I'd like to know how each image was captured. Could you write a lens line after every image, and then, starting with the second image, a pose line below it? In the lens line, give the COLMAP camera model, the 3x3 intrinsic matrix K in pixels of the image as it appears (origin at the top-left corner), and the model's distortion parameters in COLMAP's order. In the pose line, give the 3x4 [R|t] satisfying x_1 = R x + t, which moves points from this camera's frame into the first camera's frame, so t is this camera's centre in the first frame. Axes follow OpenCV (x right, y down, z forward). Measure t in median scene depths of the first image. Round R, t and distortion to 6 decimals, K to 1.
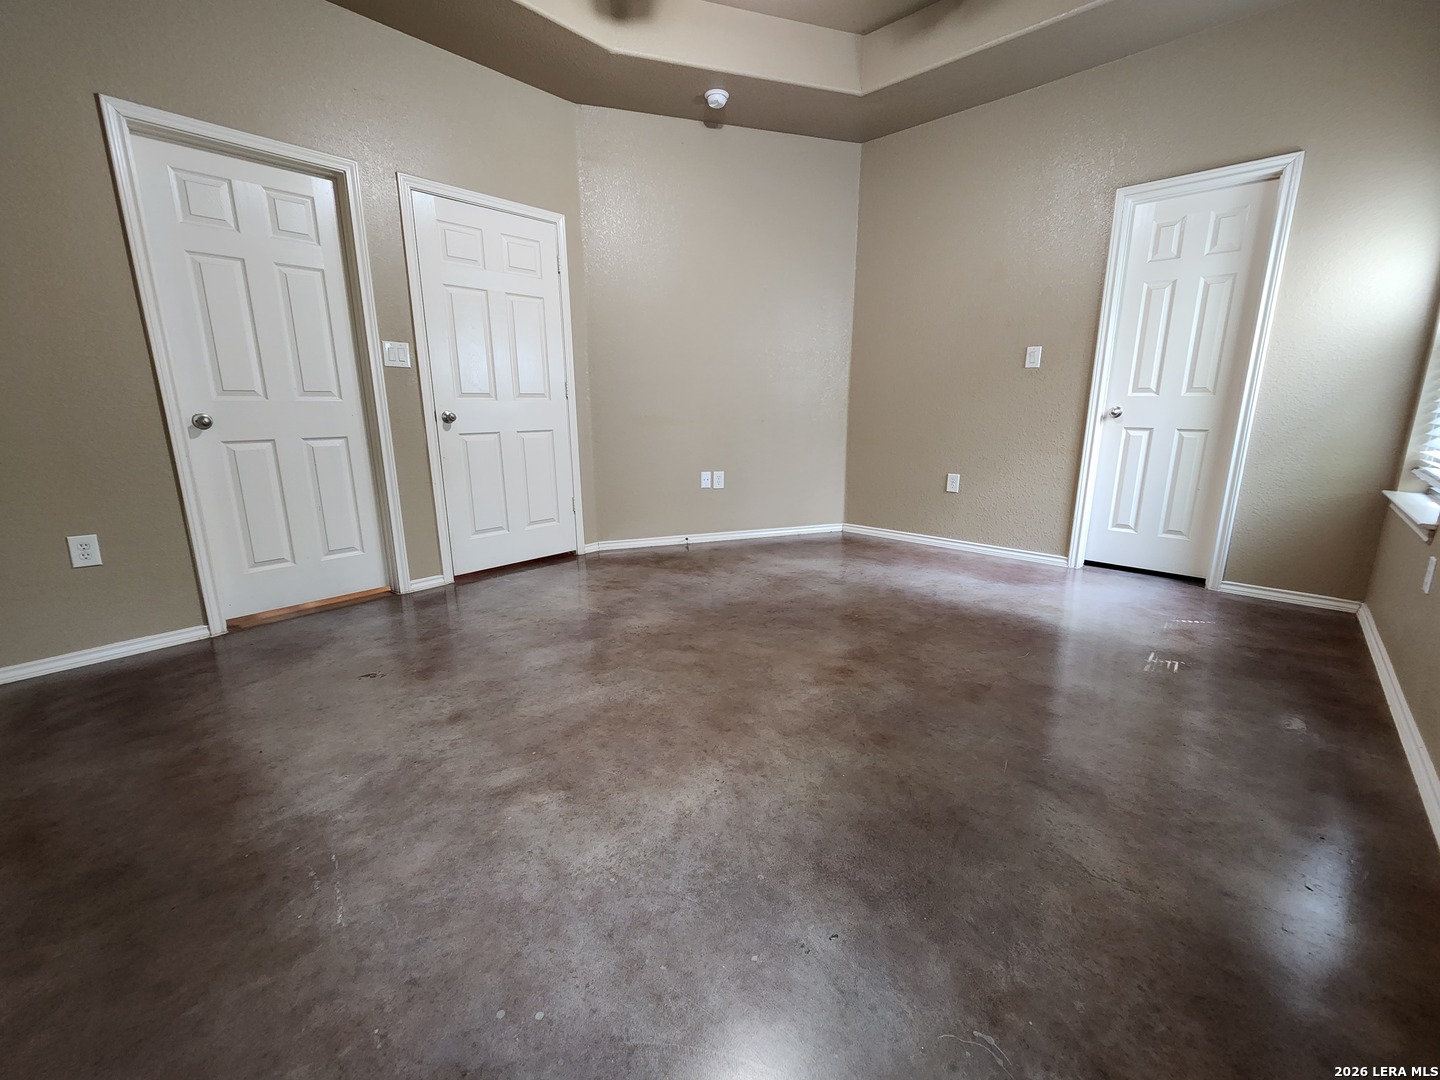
lens RADIAL K [[588.1, 0, 732.1], [0, 588.1, 532.1], [0, 0, 1]] dist [0.003657, -0.003004]
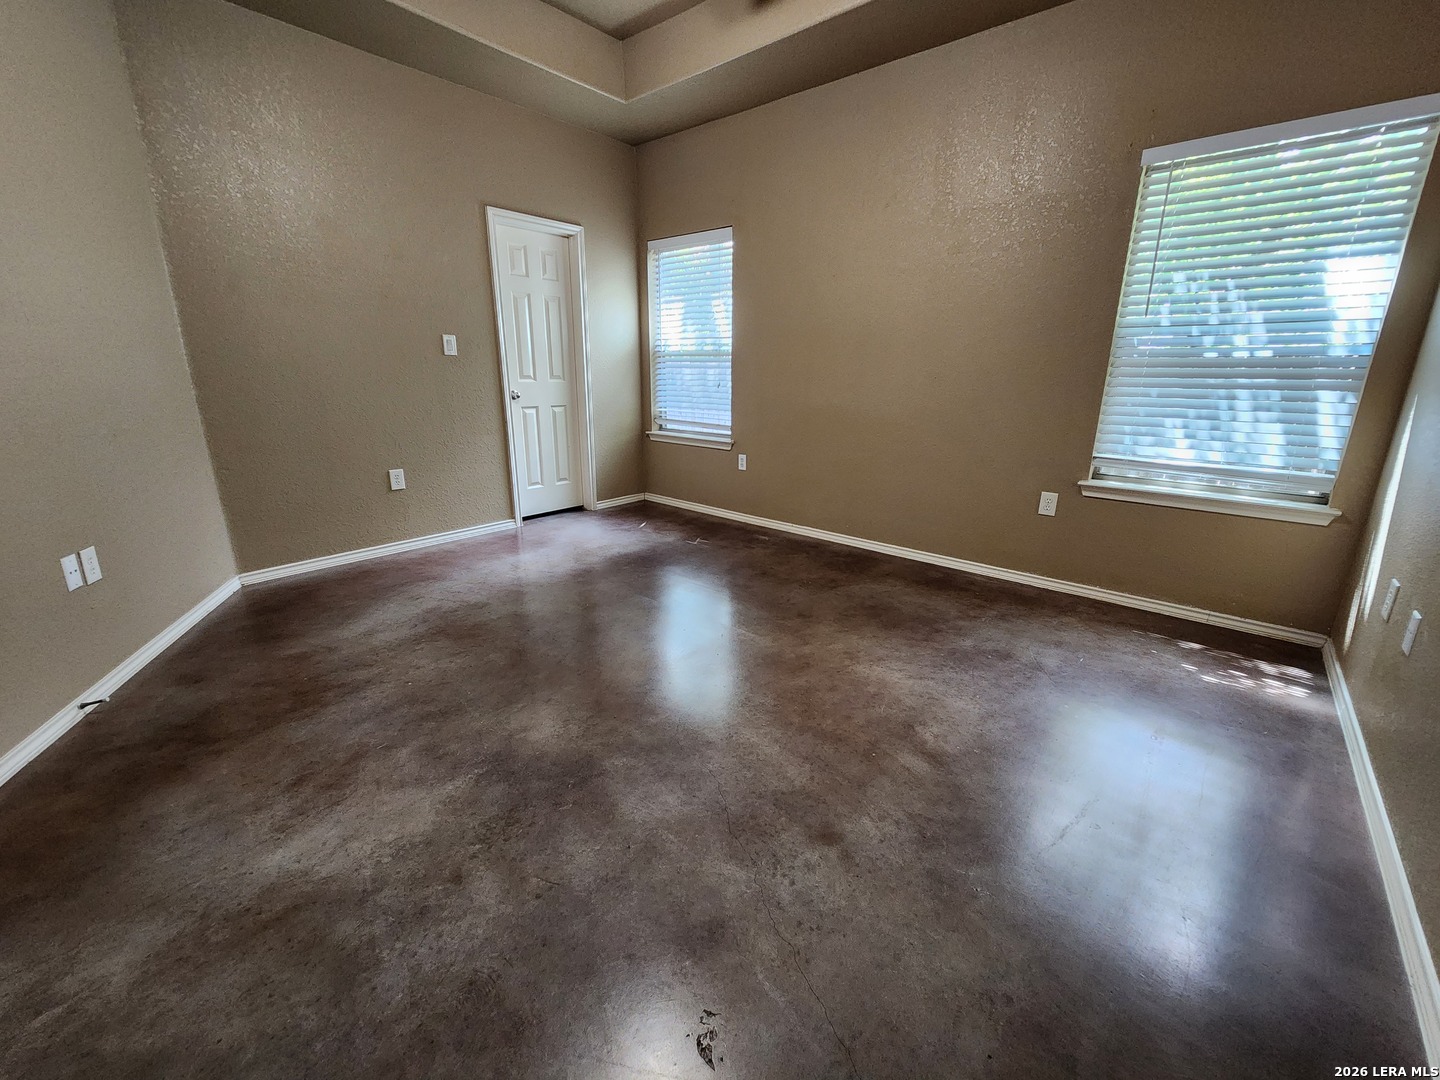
lens RADIAL K [[588.1, 0, 732.1], [0, 588.1, 532.1], [0, 0, 1]] dist [0.003657, -0.003004]
pose [[-0.034080, -0.266736, 0.963167, -0.737167], [0.209803, 0.940343, 0.267838, -0.196132], [-0.977150, 0.211203, 0.023915, 0.683642]]
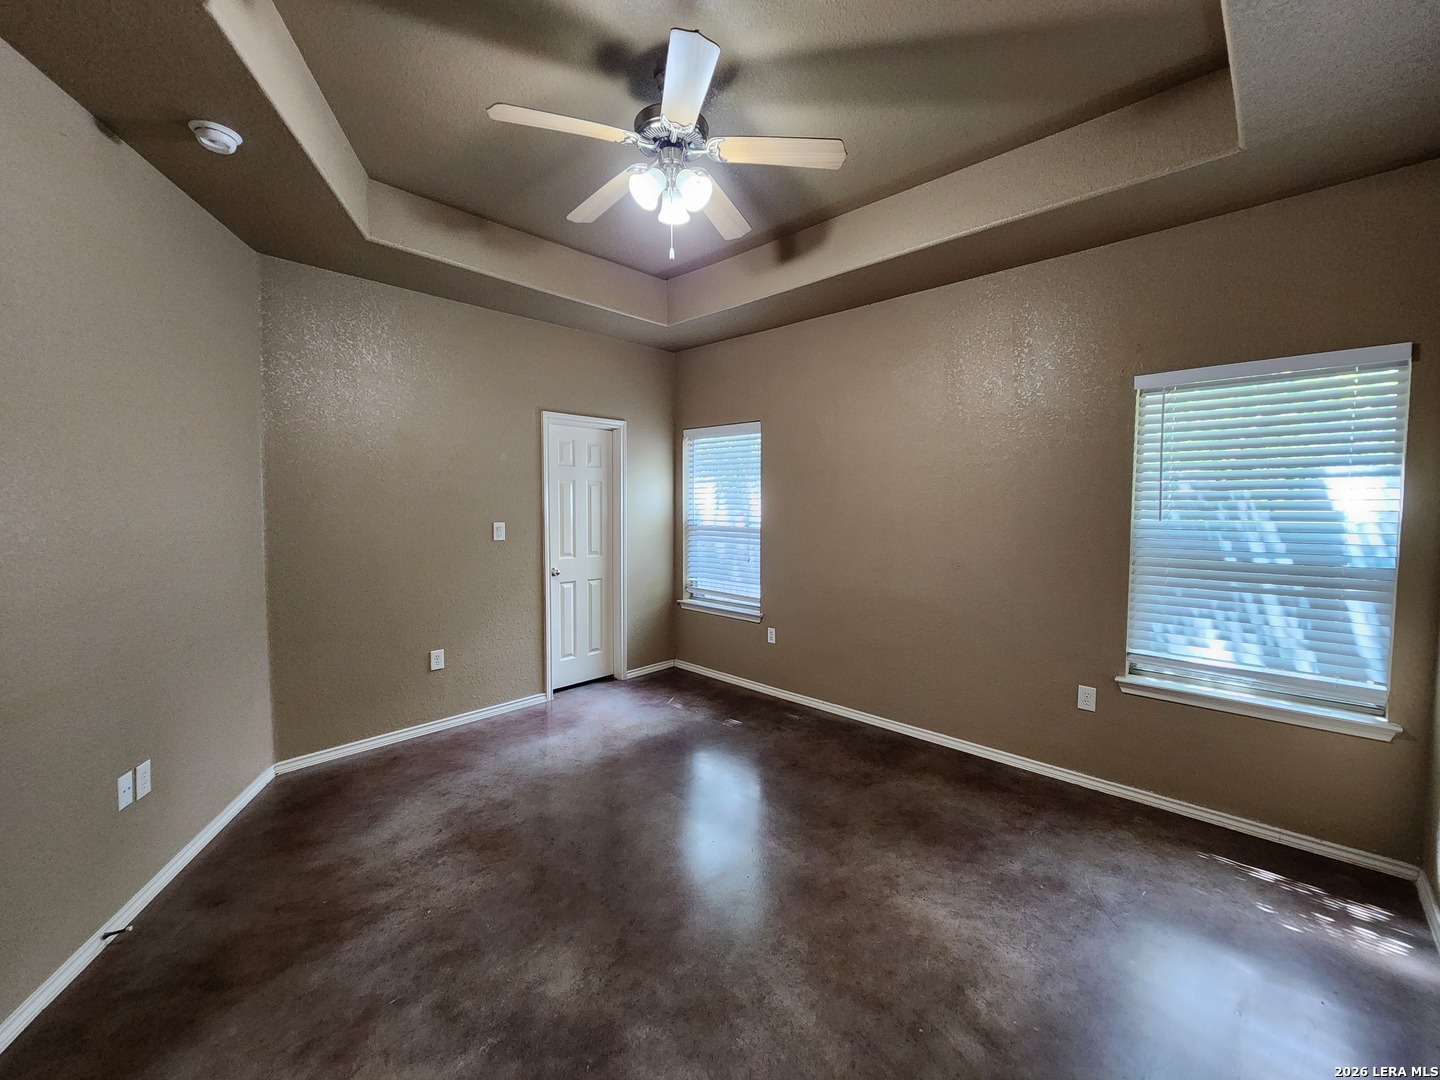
lens RADIAL K [[588.1, 0, 732.1], [0, 588.1, 532.1], [0, 0, 1]] dist [0.003657, -0.003004]
pose [[0.013299, -0.048910, 0.998715, -0.747884], [0.215993, 0.975362, 0.044891, -0.307453], [-0.976304, 0.215119, 0.023536, 0.662124]]
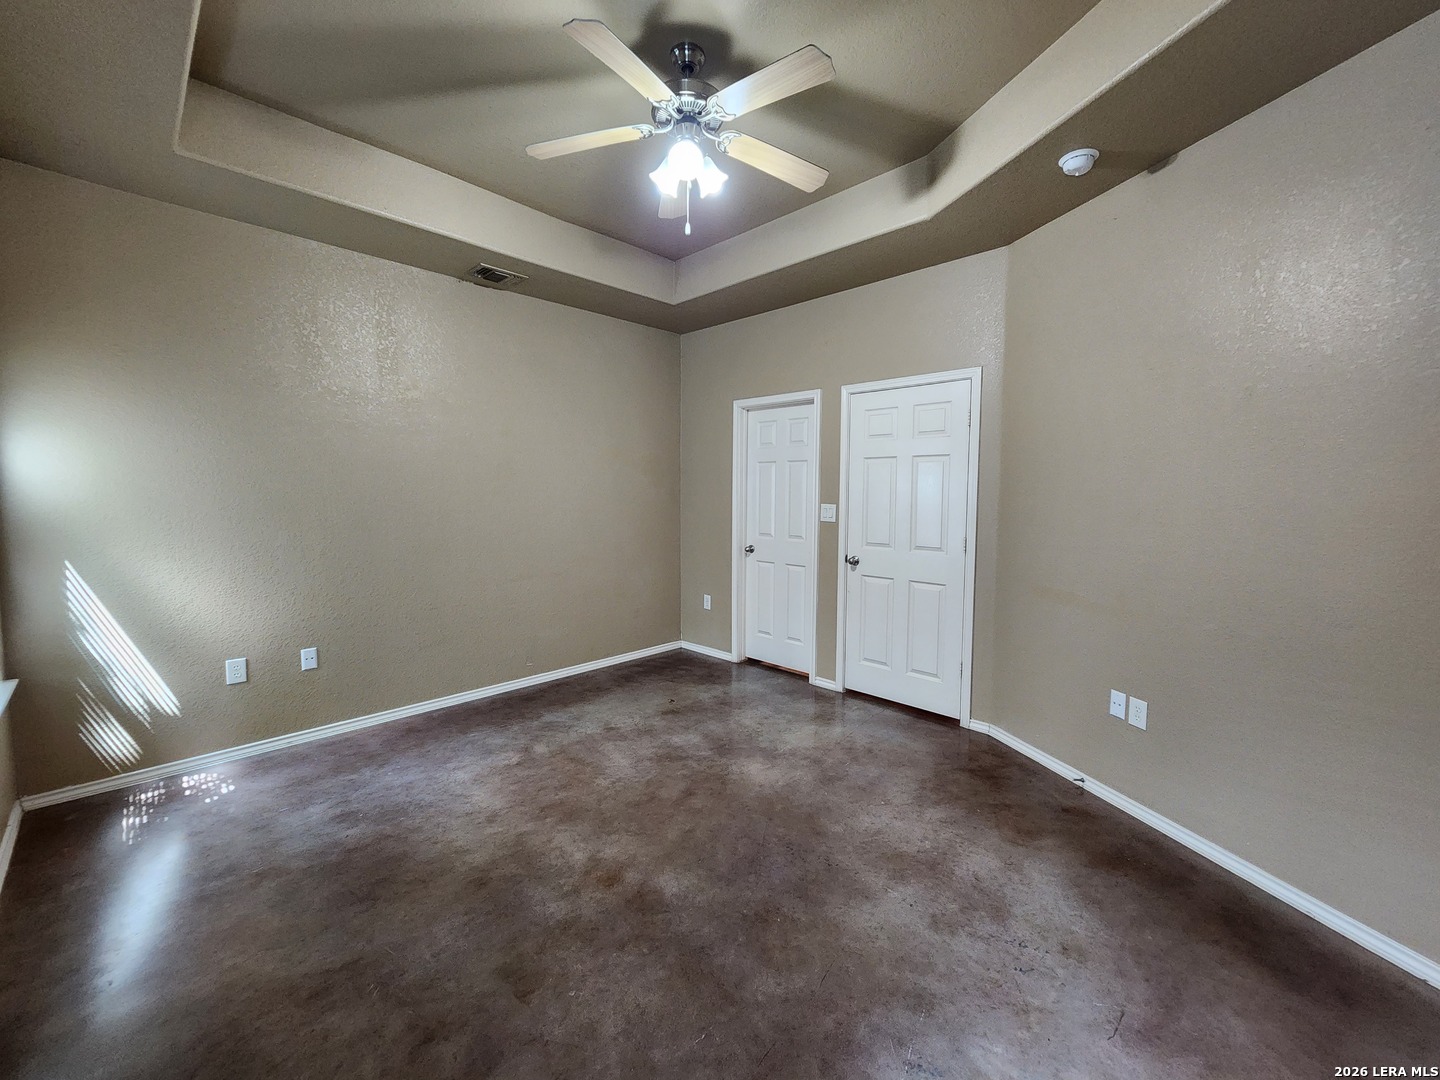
lens RADIAL K [[585.7, 0, 726.3], [0, 585.7, 533.2], [0, 0, 1]] dist [0.001284, -0.000706]
pose [[-0.037257, 0.075640, -0.996439, 0.832855], [-0.222147, 0.971554, 0.082057, -0.324973], [0.974301, 0.224413, -0.019394, 0.833377]]
